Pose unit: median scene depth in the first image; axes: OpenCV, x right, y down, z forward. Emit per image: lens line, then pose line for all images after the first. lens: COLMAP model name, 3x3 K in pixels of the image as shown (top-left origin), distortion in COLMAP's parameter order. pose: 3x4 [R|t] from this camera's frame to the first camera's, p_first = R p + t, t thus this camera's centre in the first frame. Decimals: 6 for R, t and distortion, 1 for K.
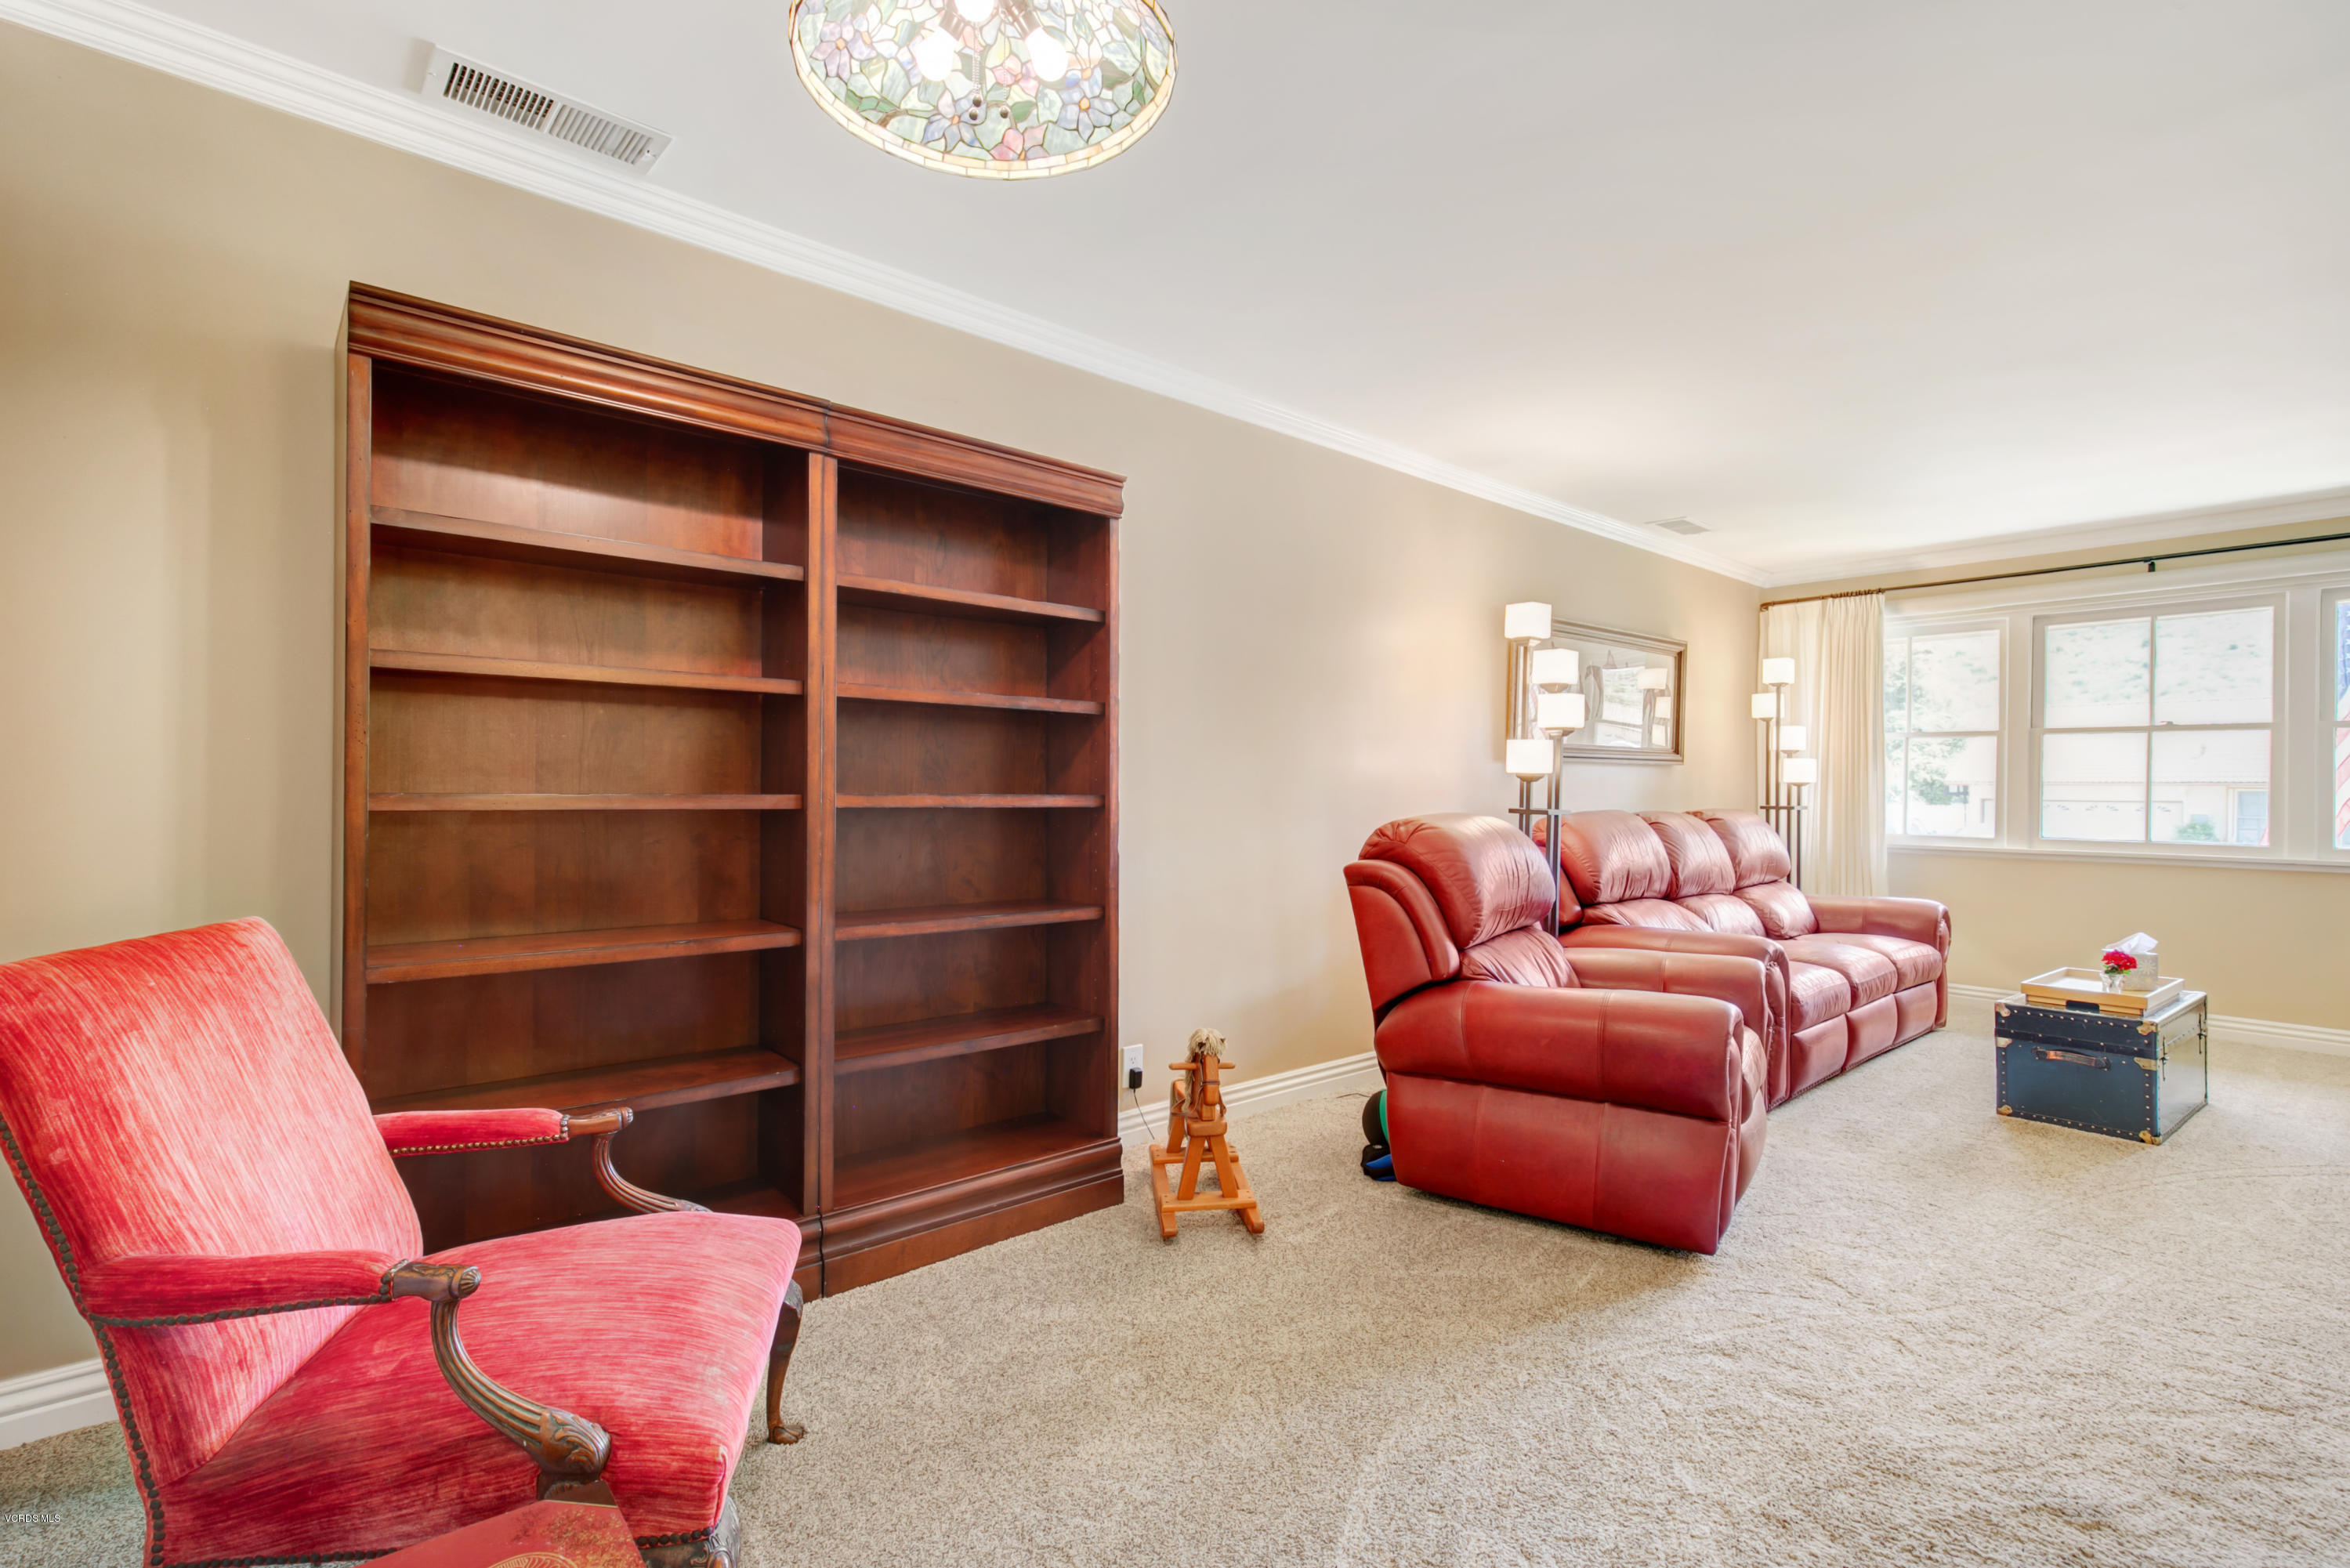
lens RADIAL K [[1101.8, 0, 1174.1], [0, 1101.8, 789.0], [0, 0, 1]] dist [-0.035614, 0.006085]
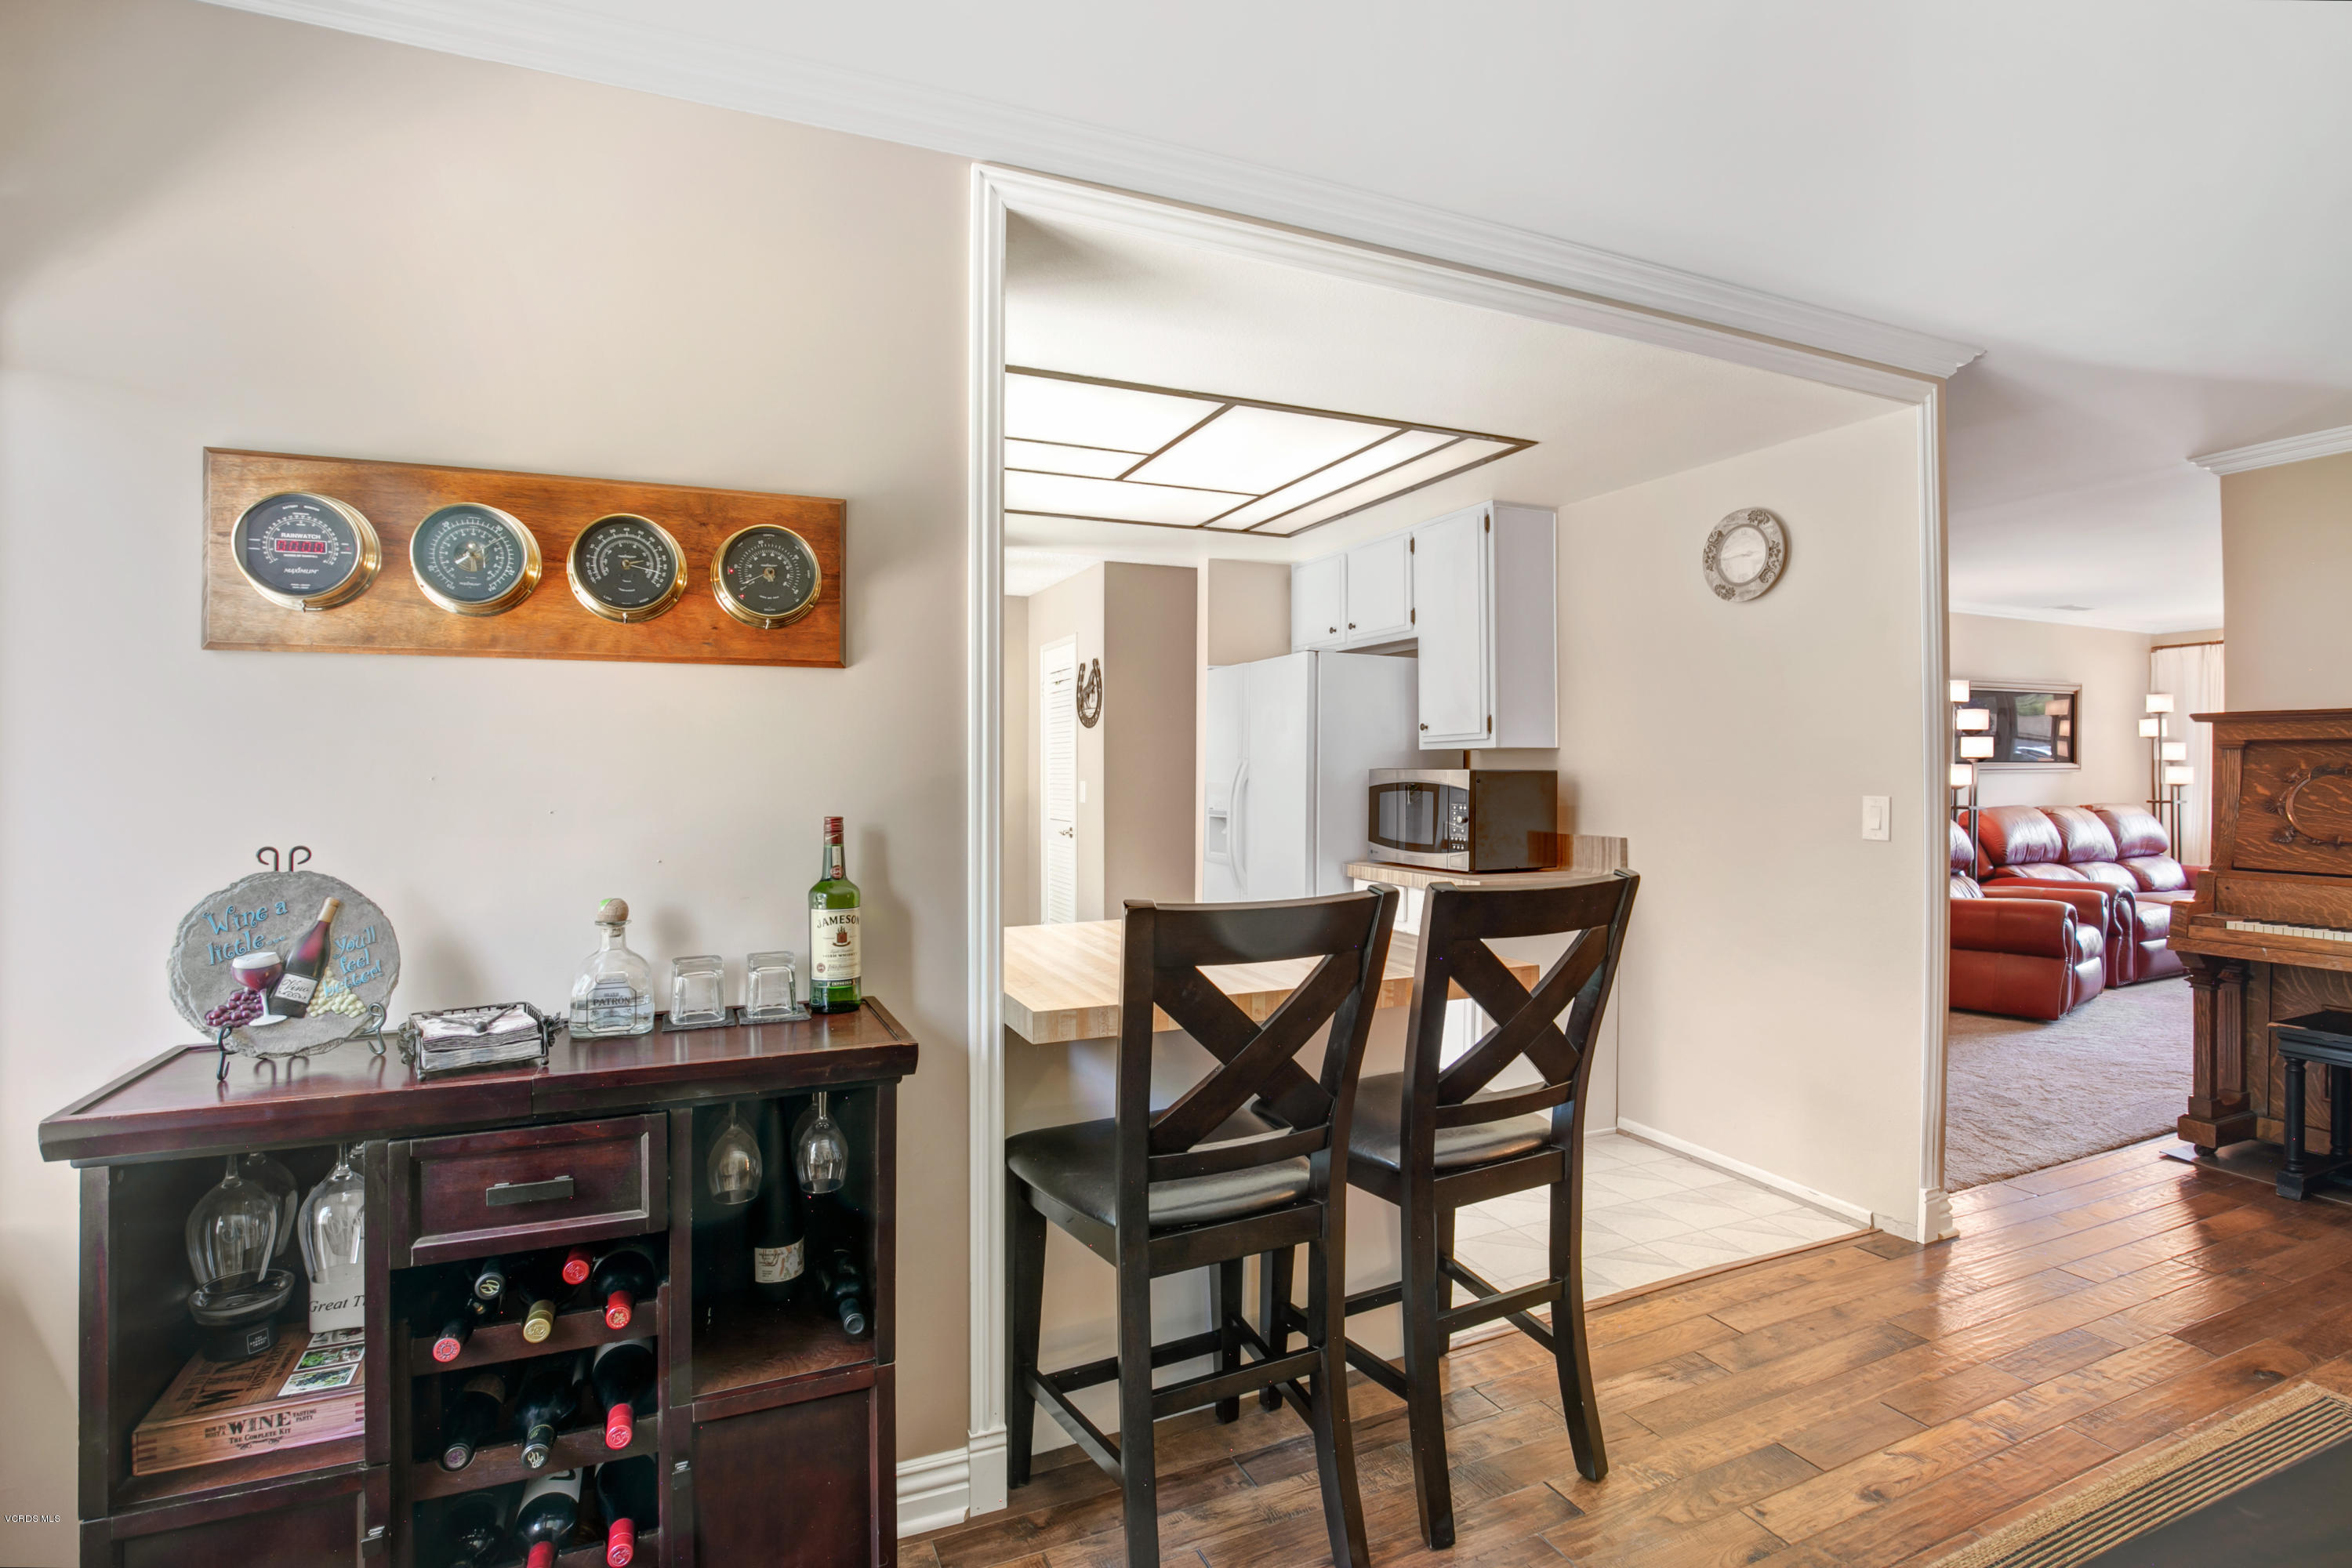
lens RADIAL K [[1102.7, 0, 1179.2], [0, 1102.7, 759.6], [0, 0, 1]] dist [-0.035614, 0.006085]
pose [[0.954683, -0.012988, -0.297340, -0.355433], [0.009473, 0.999867, -0.013261, -0.048291], [0.297472, 0.009844, 0.954680, -1.049744]]
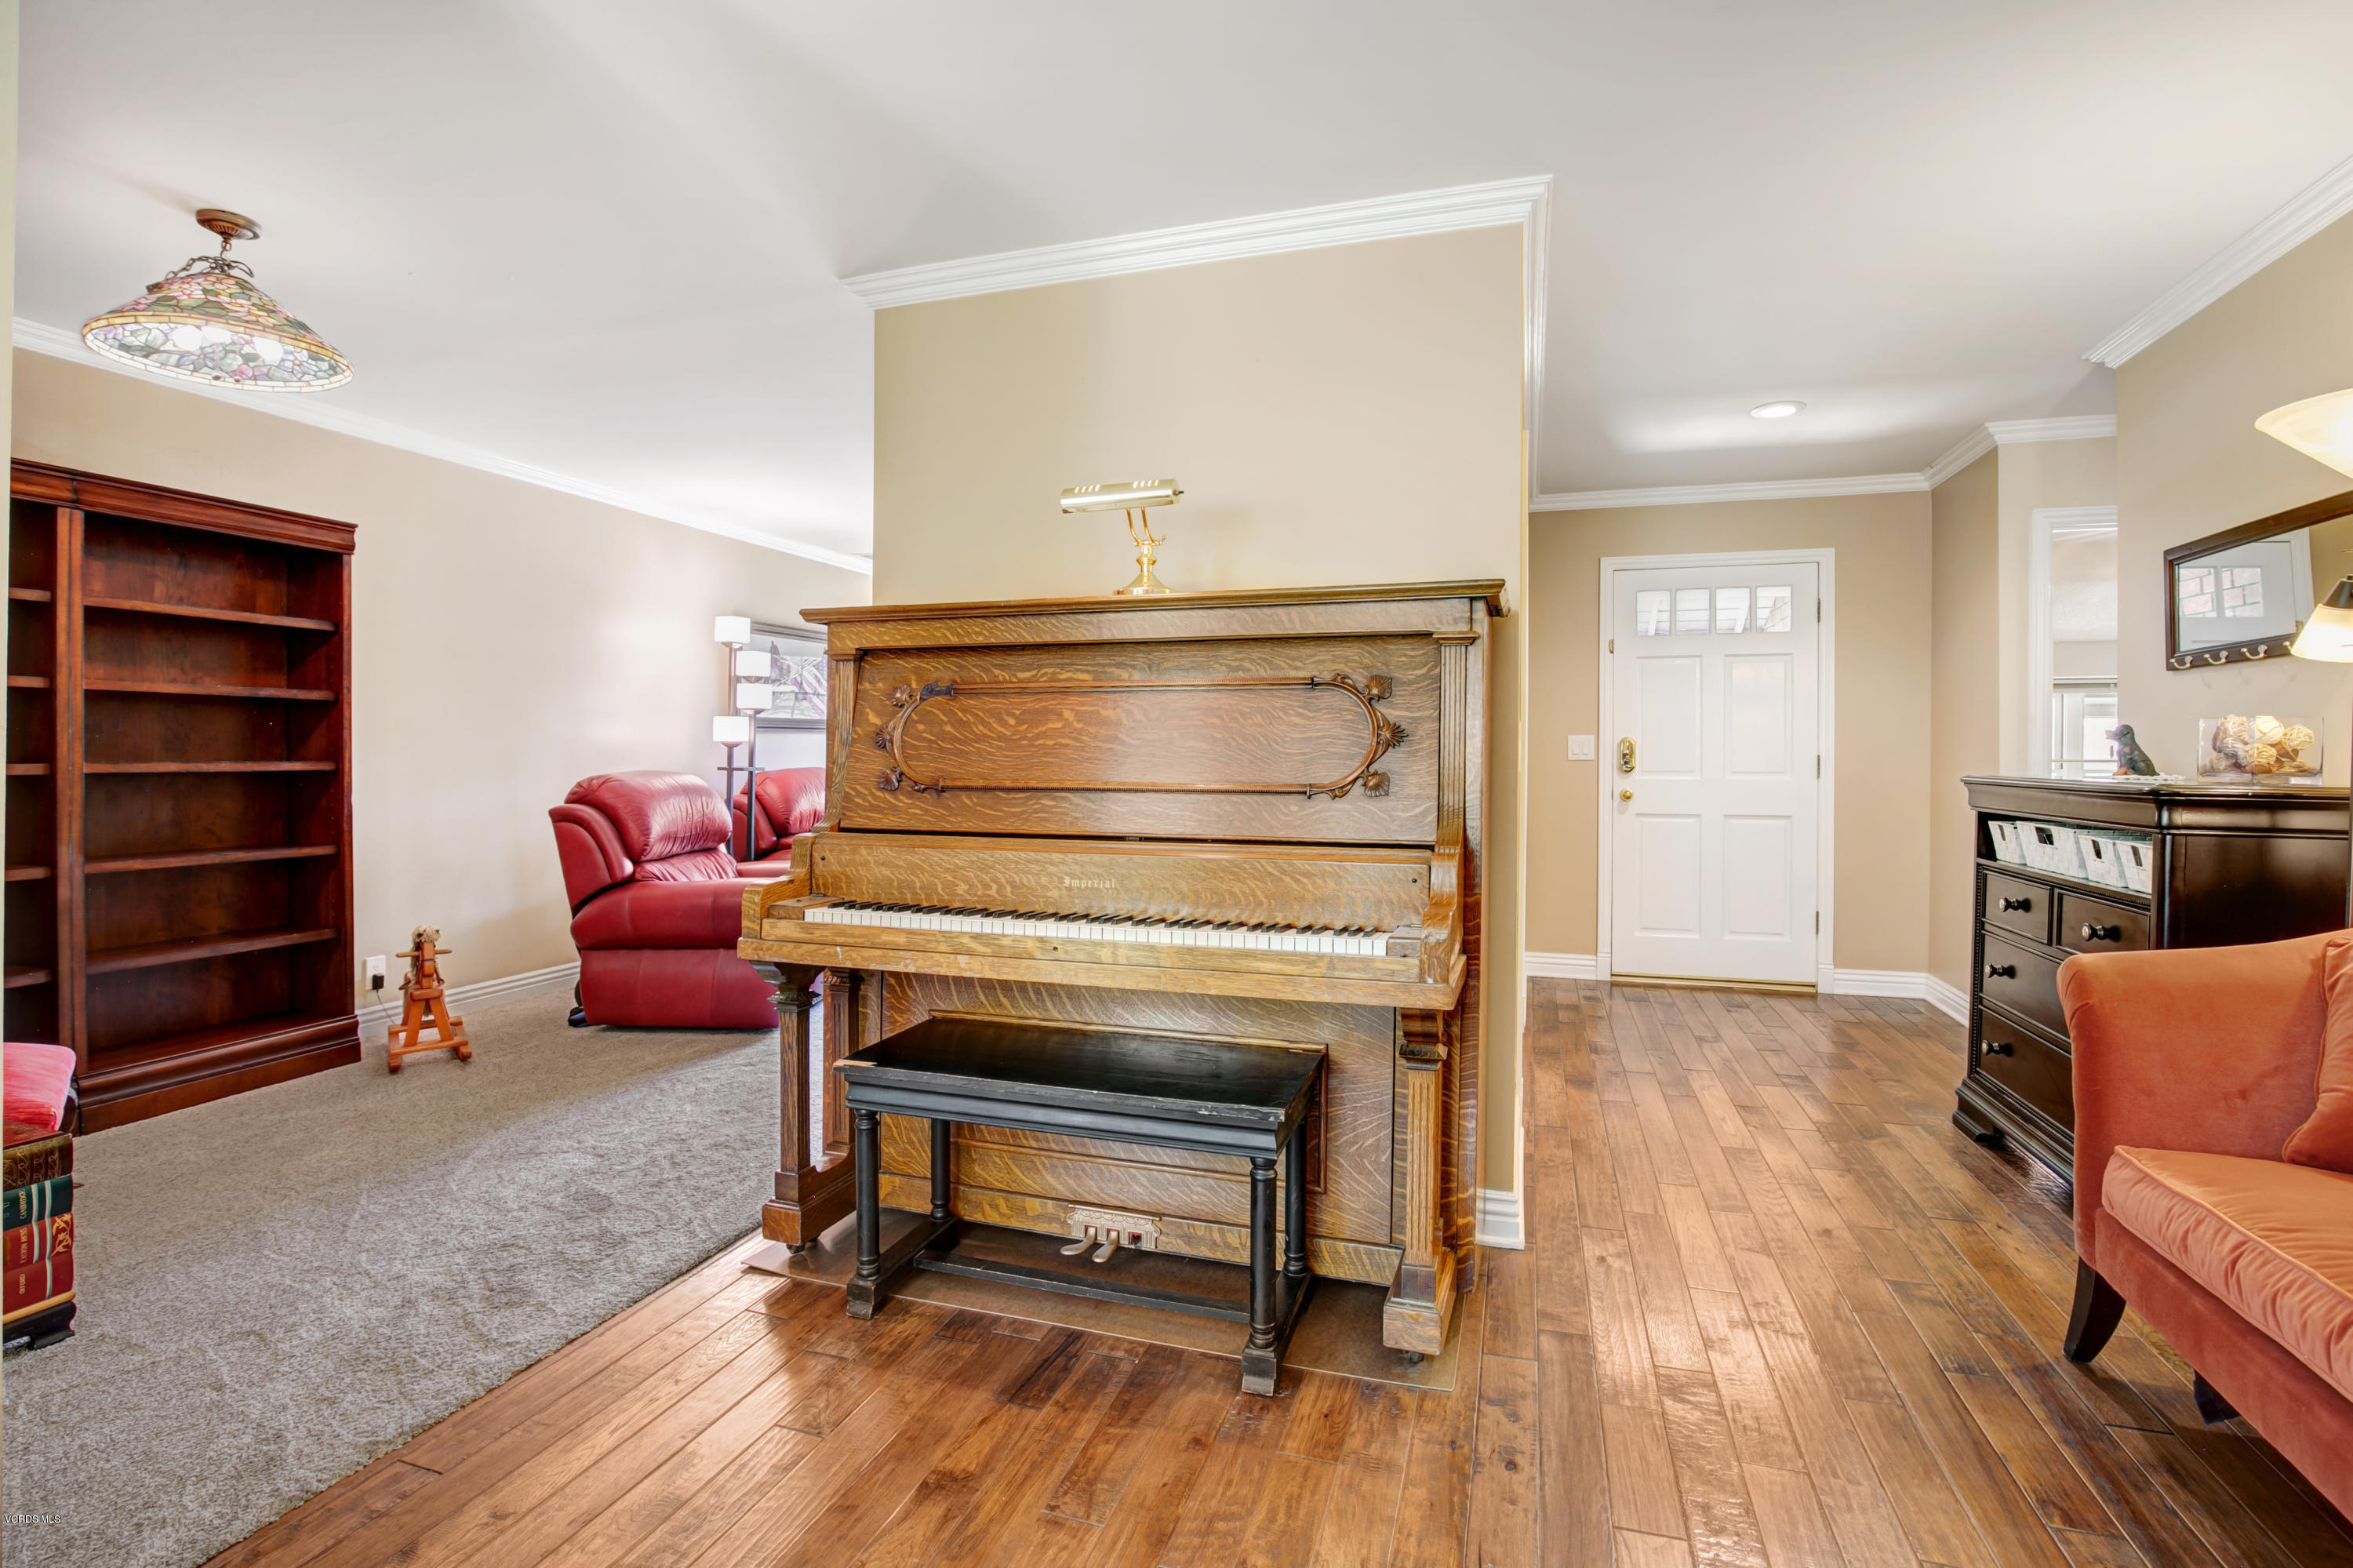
lens RADIAL K [[1103.2, 0, 1187.3], [0, 1103.2, 750.5], [0, 0, 1]] dist [-0.035614, 0.006085]
pose [[0.848113, -0.007743, 0.529759, 0.092904], [0.007091, 0.999970, 0.003262, -0.003544], [-0.529768, 0.000990, 0.848142, -0.538499]]
